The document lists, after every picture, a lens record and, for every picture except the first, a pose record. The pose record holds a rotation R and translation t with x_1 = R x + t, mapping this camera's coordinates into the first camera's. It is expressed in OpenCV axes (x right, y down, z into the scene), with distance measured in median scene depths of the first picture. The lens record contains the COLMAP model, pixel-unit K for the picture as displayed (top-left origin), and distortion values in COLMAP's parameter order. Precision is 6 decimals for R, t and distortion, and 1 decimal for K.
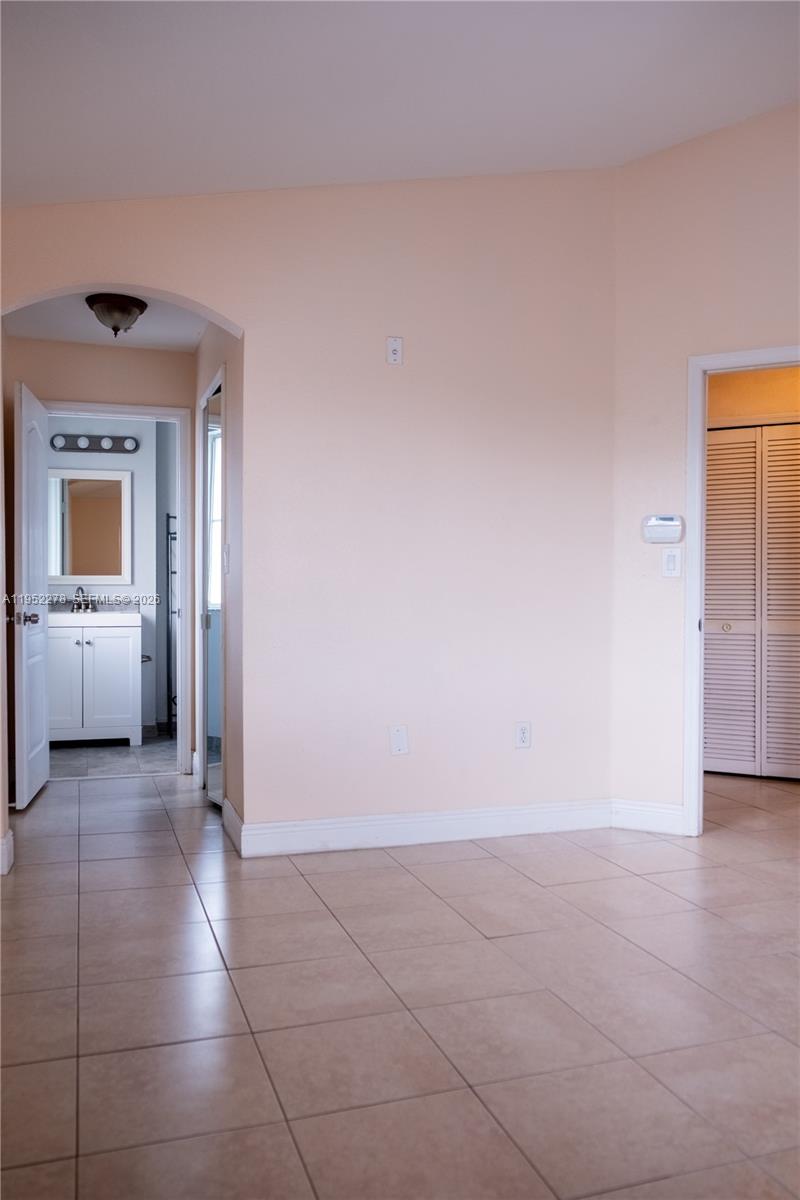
lens RADIAL K [[949.8, 0, 394.8], [0, 949.8, 597.7], [0, 0, 1]] dist [0.008623, -0.005771]
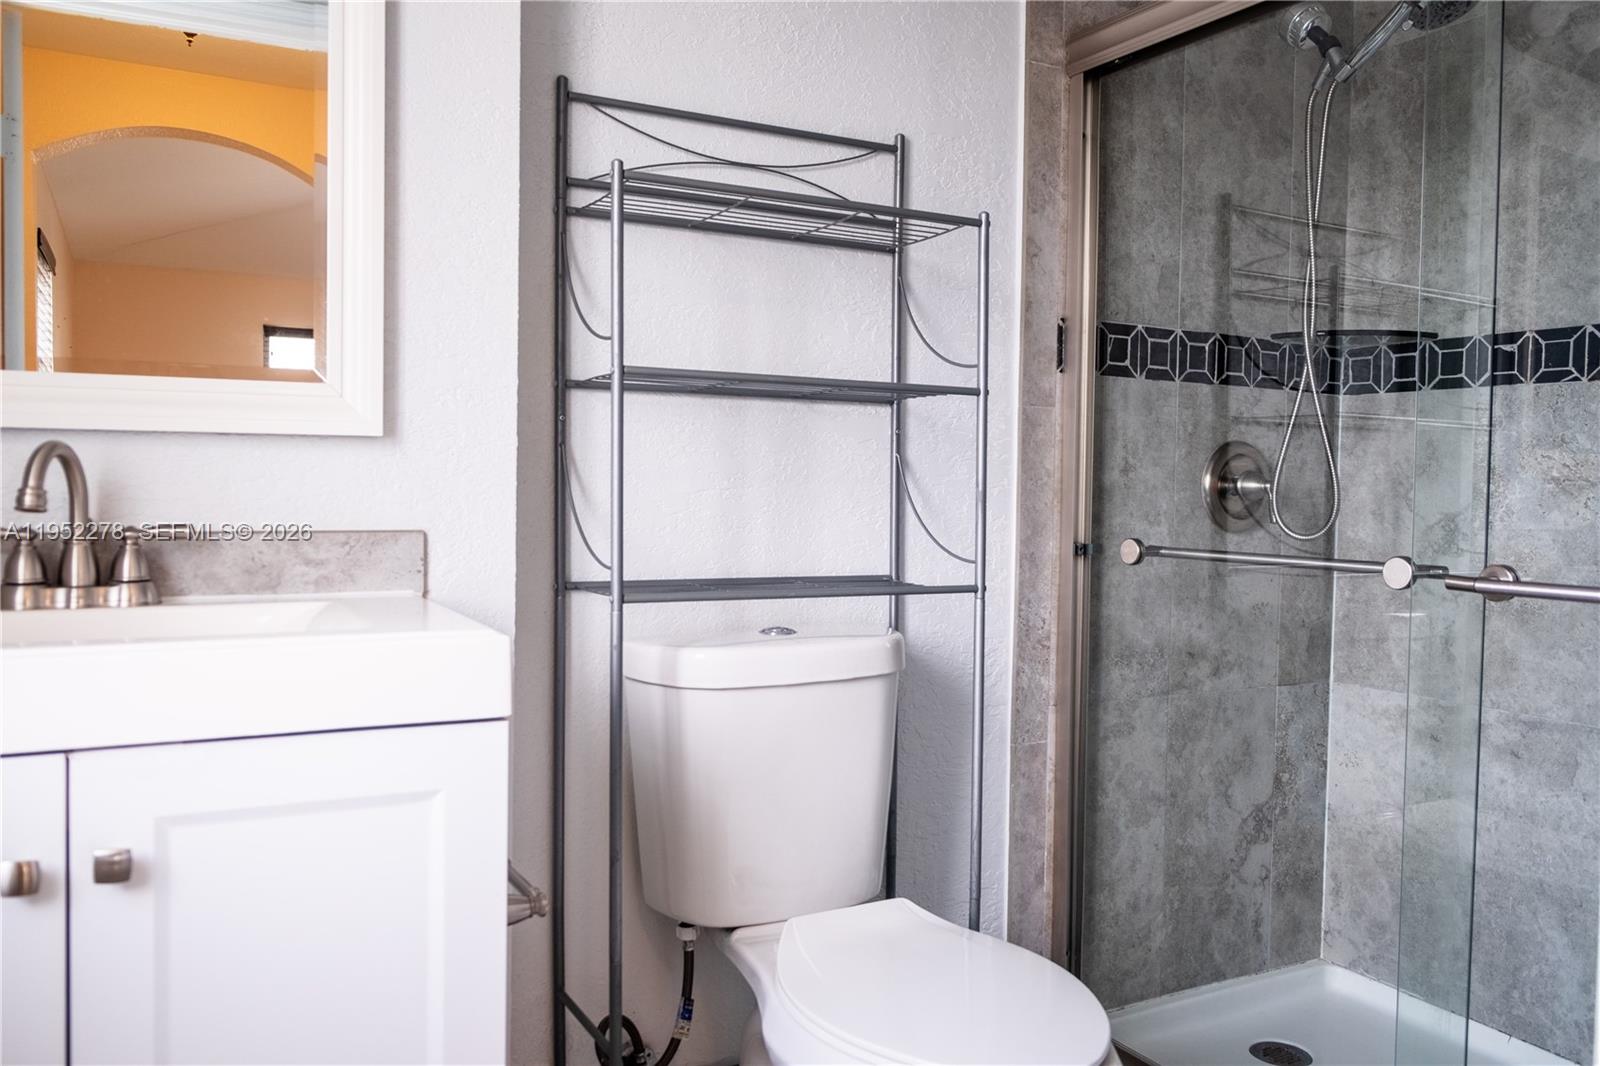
lens RADIAL K [[1266.4, 0, 807.3], [0, 1266.4, 532.4], [0, 0, 1]] dist [0.008623, -0.005771]
pose [[0.982045, 0.010162, 0.188372, -0.248937], [-0.014826, 0.999617, 0.023364, -0.003340], [-0.188062, -0.025737, 0.981820, 0.770744]]
